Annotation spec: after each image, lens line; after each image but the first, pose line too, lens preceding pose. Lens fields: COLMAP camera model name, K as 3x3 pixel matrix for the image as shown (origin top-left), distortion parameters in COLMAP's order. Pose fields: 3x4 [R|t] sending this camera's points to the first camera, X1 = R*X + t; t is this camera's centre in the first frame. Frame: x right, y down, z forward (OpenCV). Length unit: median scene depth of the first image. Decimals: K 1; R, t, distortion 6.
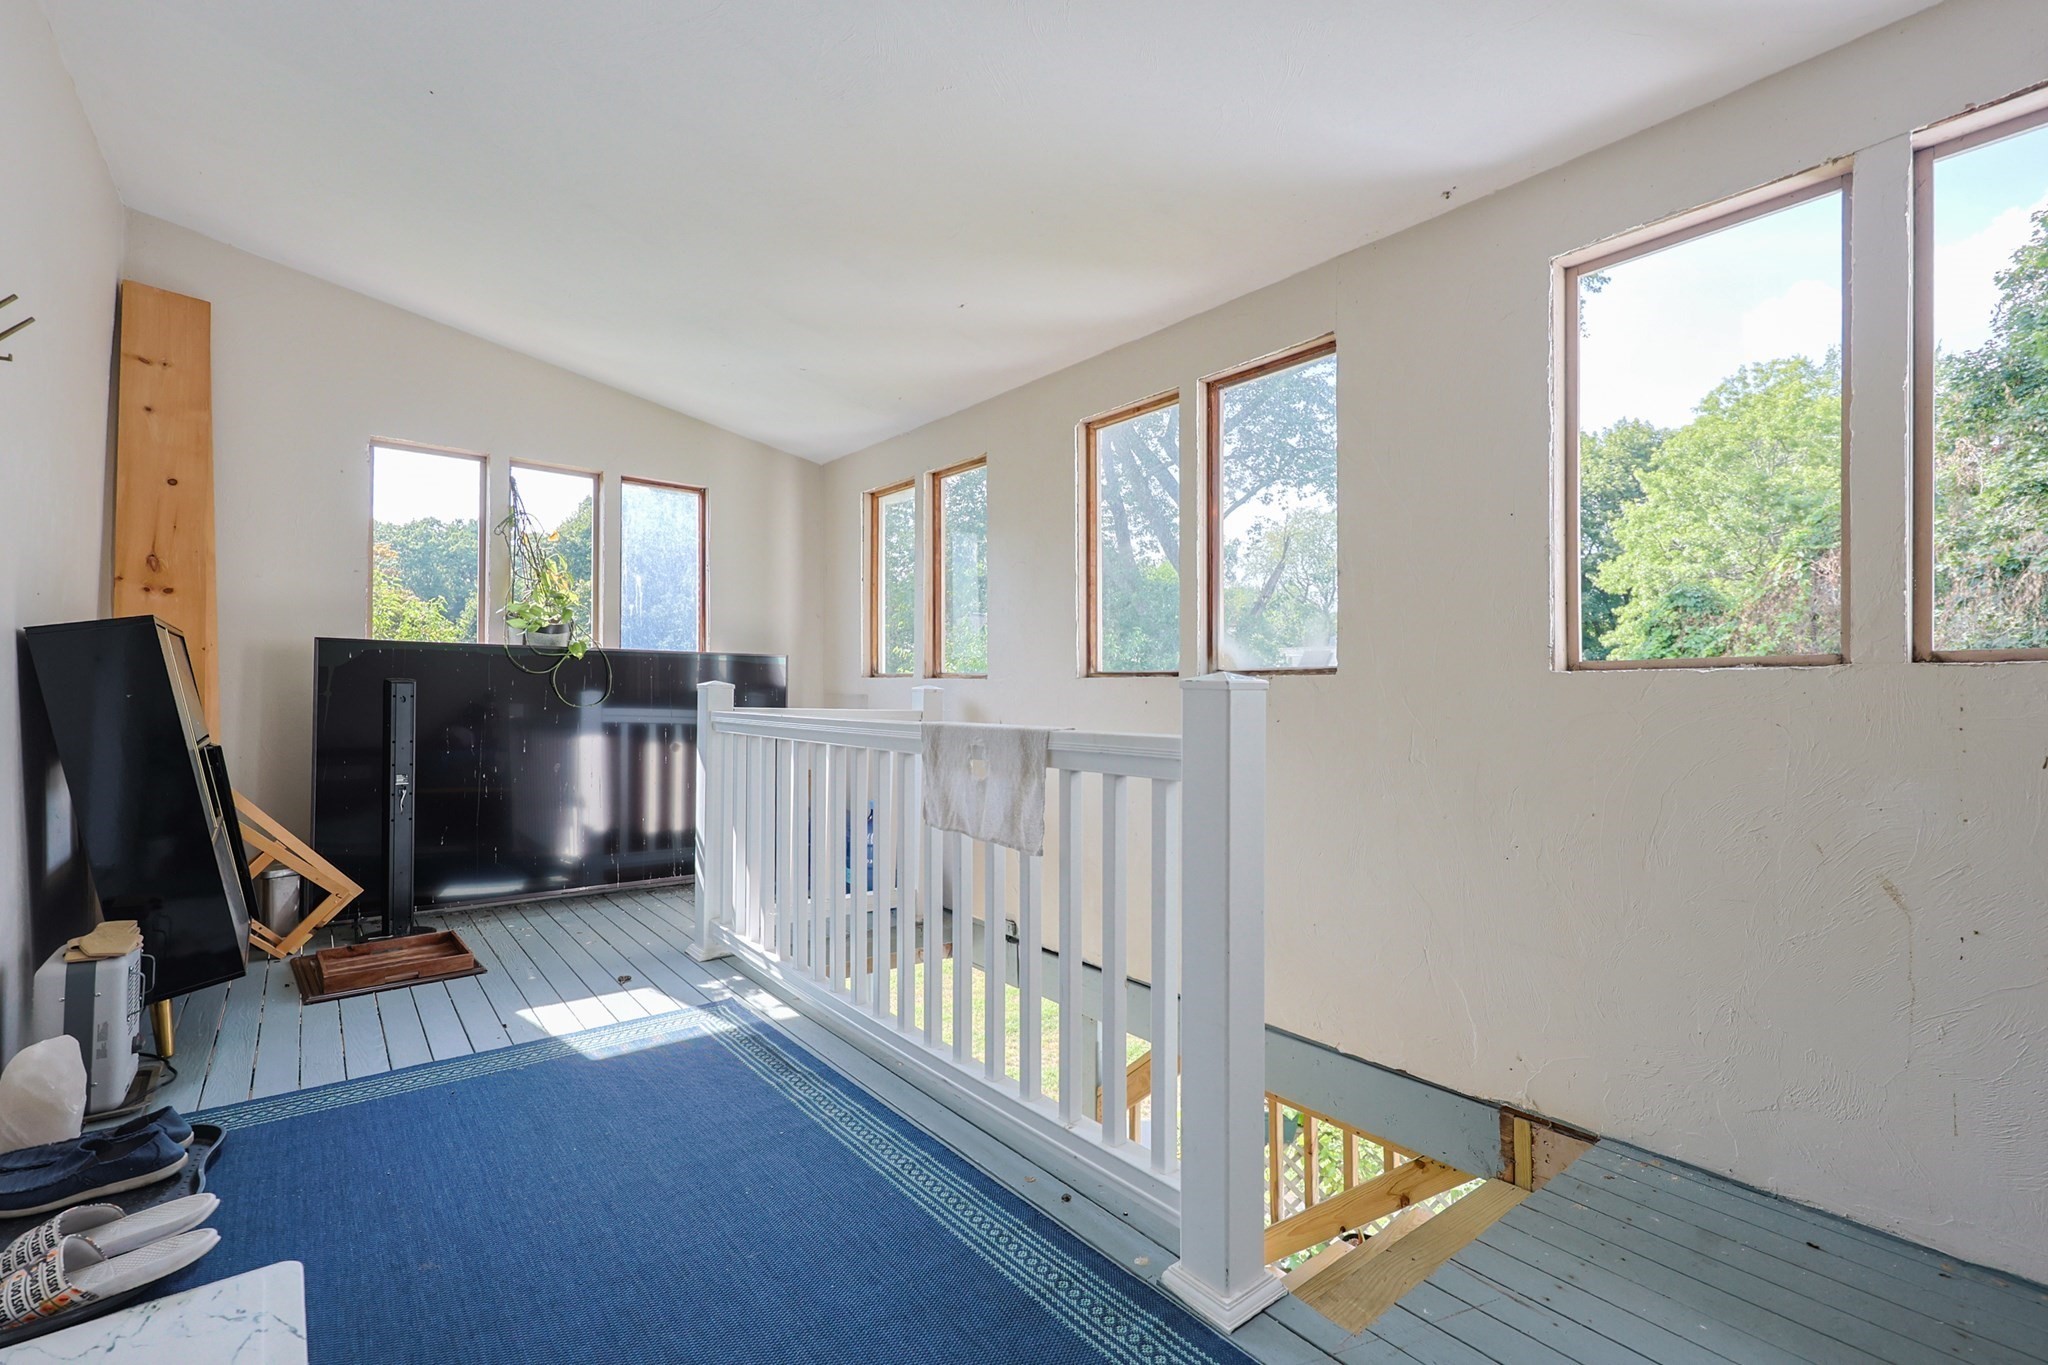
lens RADIAL K [[889.7, 0, 1024.0], [0, 889.7, 682.5], [0, 0, 1]] dist [0.003475, 0.000714]
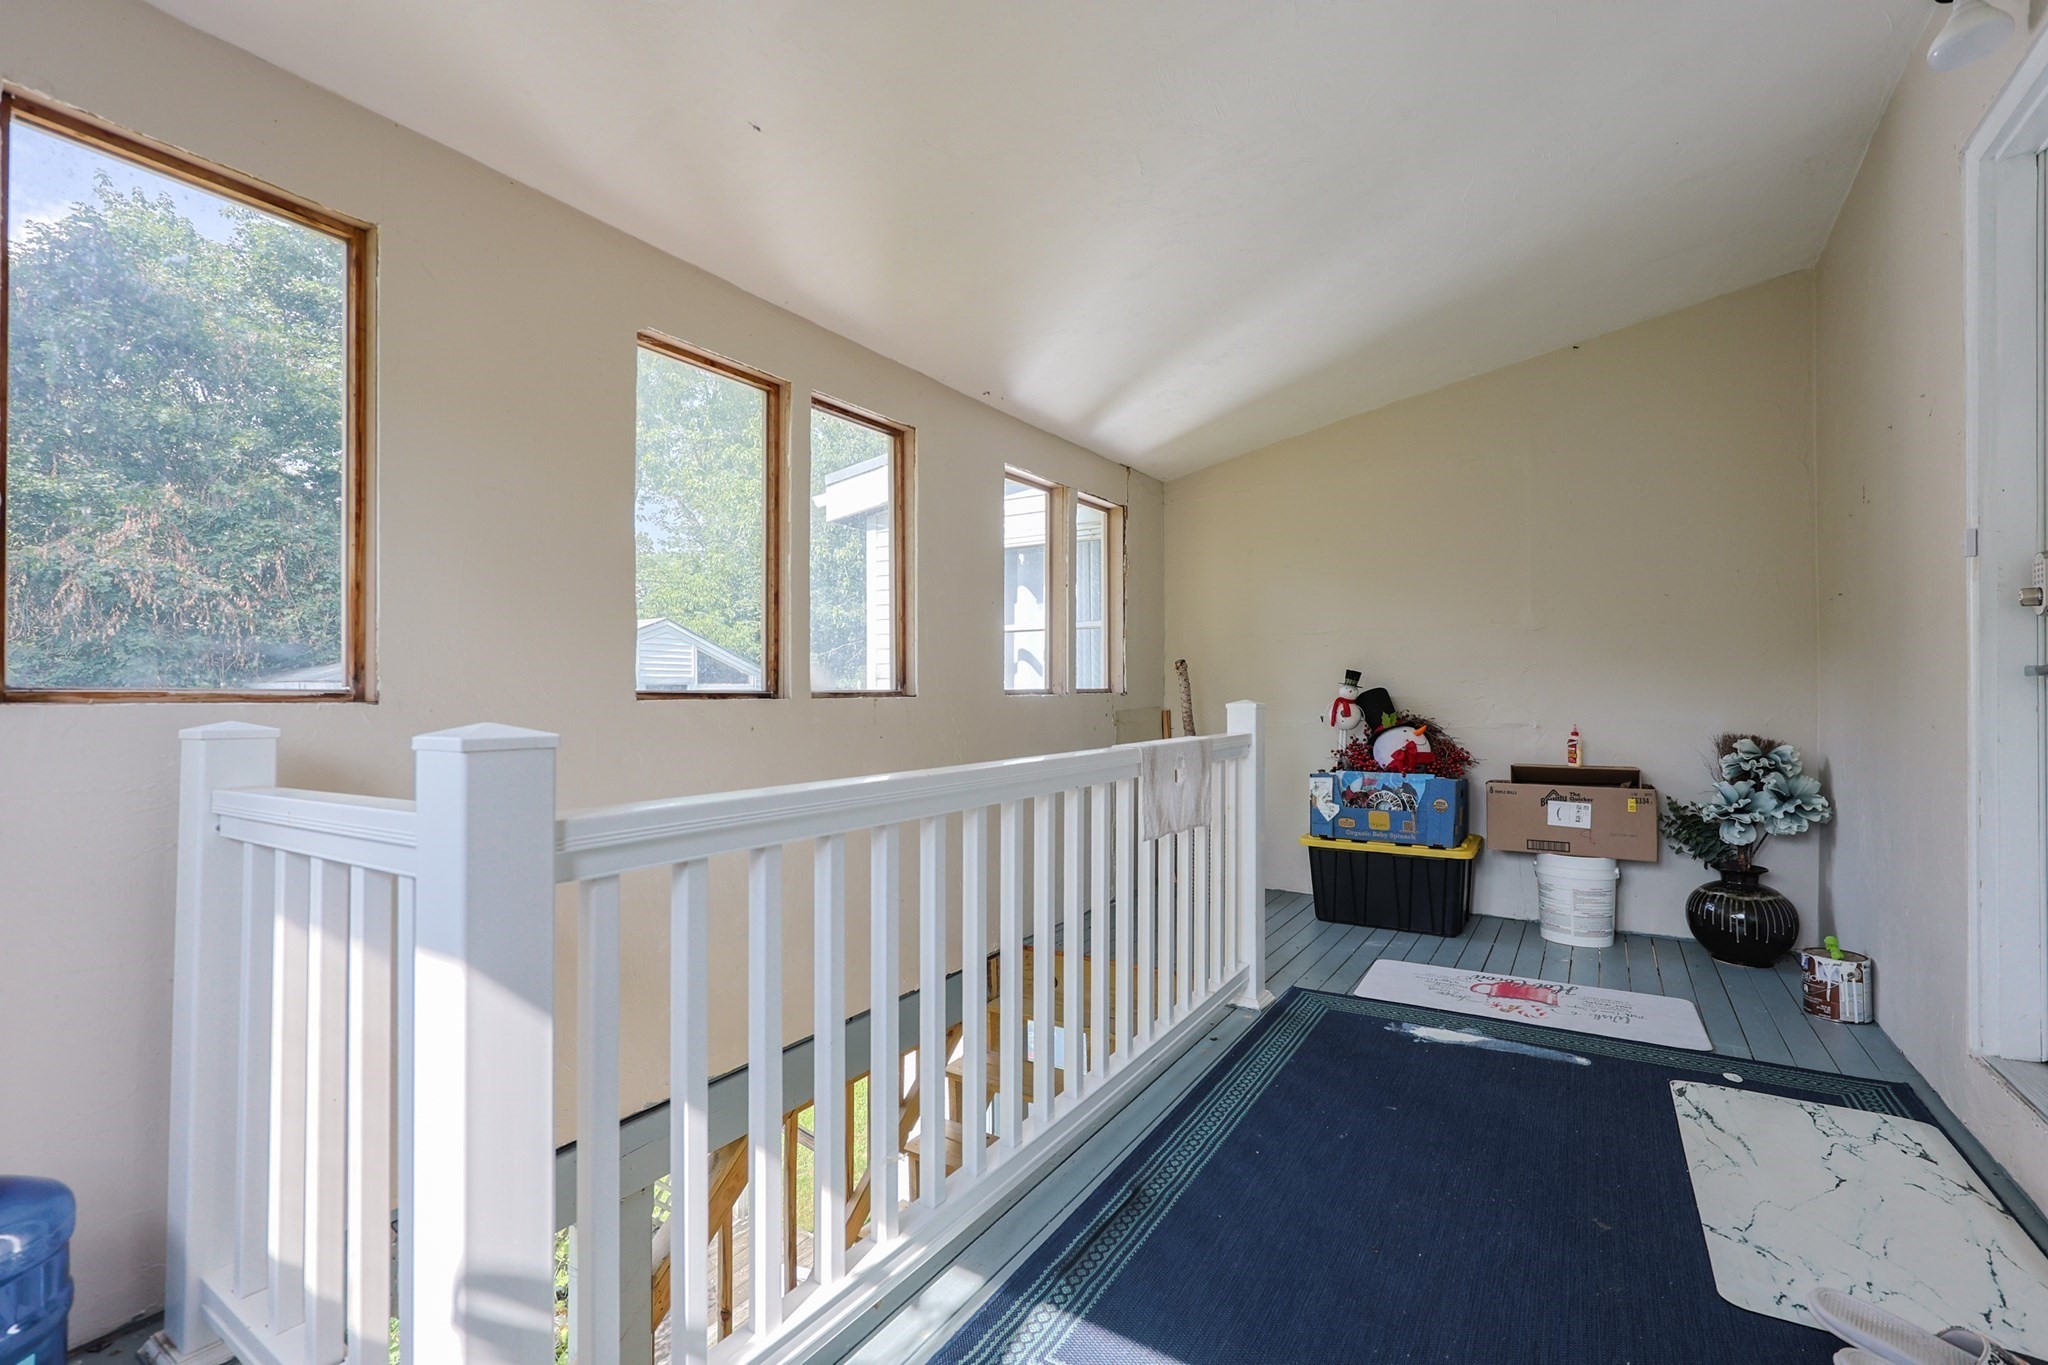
lens RADIAL K [[889.7, 0, 1024.0], [0, 889.7, 682.5], [0, 0, 1]] dist [0.003475, 0.000714]
pose [[-0.304448, 0.002340, 0.952526, -1.093979], [-0.001072, 0.999996, -0.002799, -0.030024], [-0.952528, -0.001874, -0.304444, 1.473060]]
